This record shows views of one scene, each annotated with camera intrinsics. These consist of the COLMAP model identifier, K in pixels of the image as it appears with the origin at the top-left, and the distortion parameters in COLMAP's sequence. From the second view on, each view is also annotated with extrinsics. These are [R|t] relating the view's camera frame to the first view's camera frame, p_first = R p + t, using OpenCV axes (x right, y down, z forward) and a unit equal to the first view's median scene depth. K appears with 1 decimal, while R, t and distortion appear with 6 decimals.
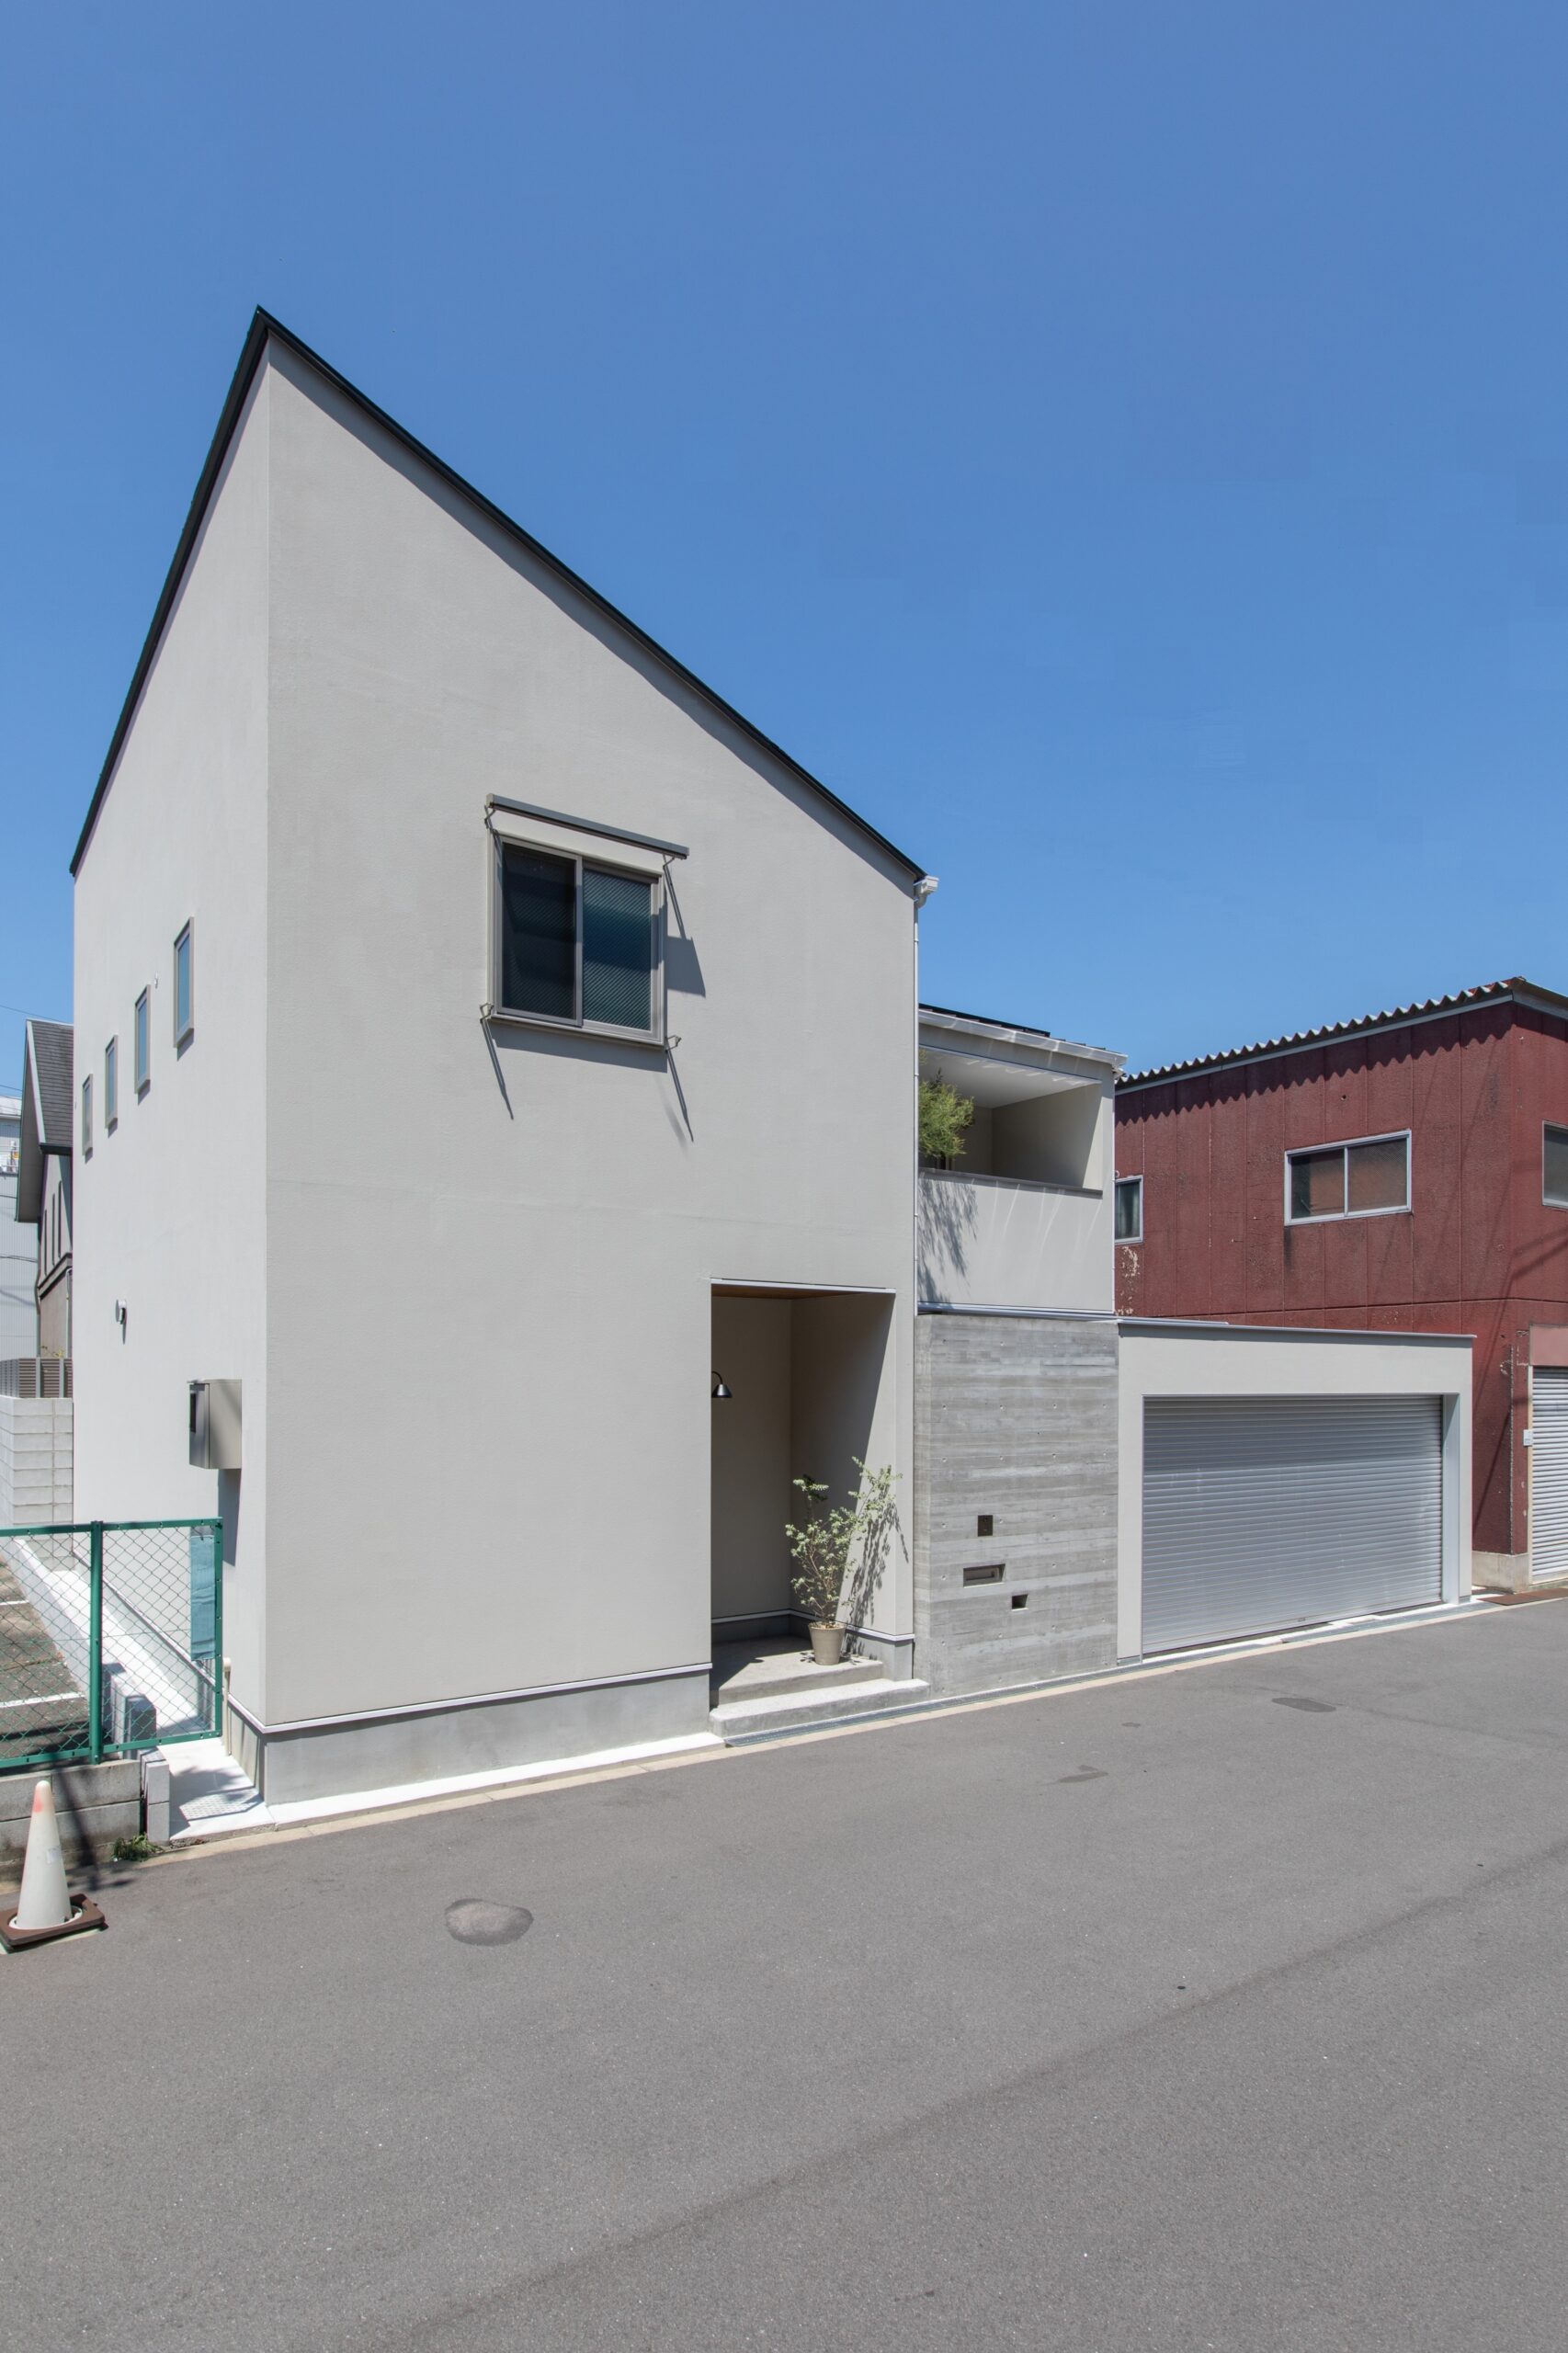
lens RADIAL K [[1196.5, 0, 784.0], [0, 1196.5, 1176.5], [0, 0, 1]] dist [-0.000485, 0.000283]
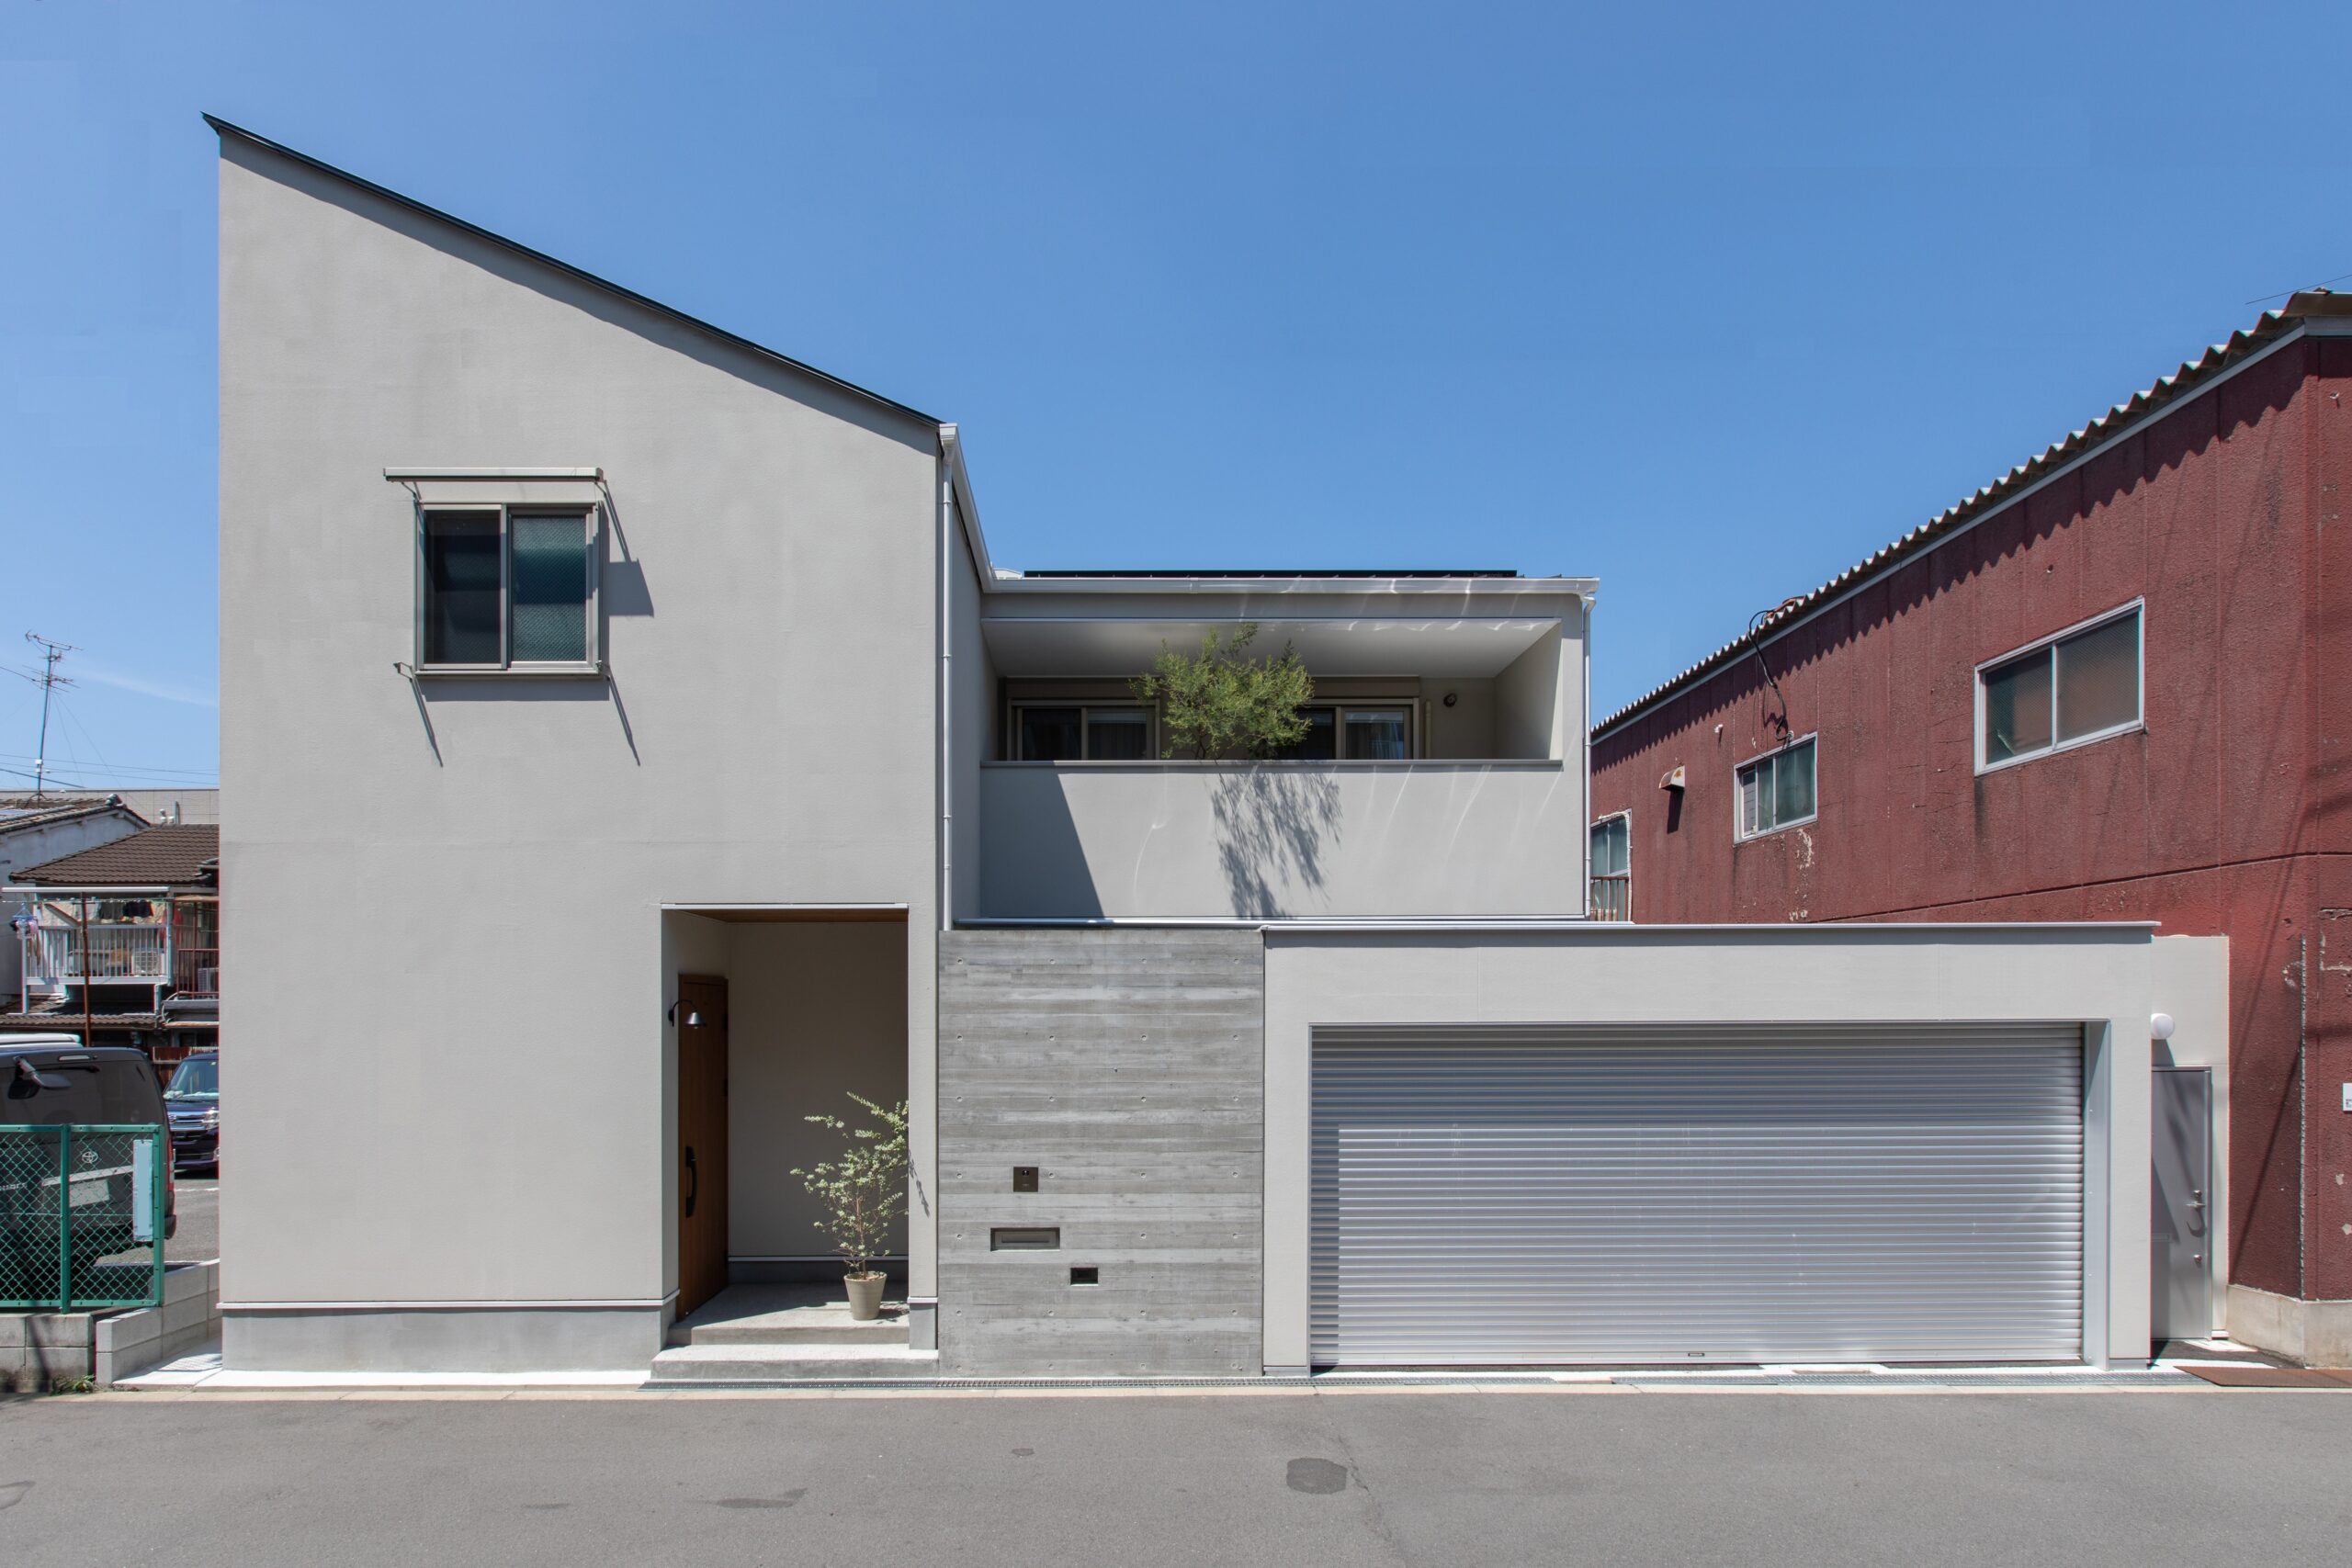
lens RADIAL K [[1112.8, 0, 1241.8], [0, 1112.8, 853.8], [0, 0, 1]] dist [0.000840, -0.000182]
pose [[0.840784, -0.085437, -0.534586, 0.703650], [0.098678, 0.995112, -0.003839, 0.081199], [0.532301, -0.049524, 0.845105, 0.422168]]
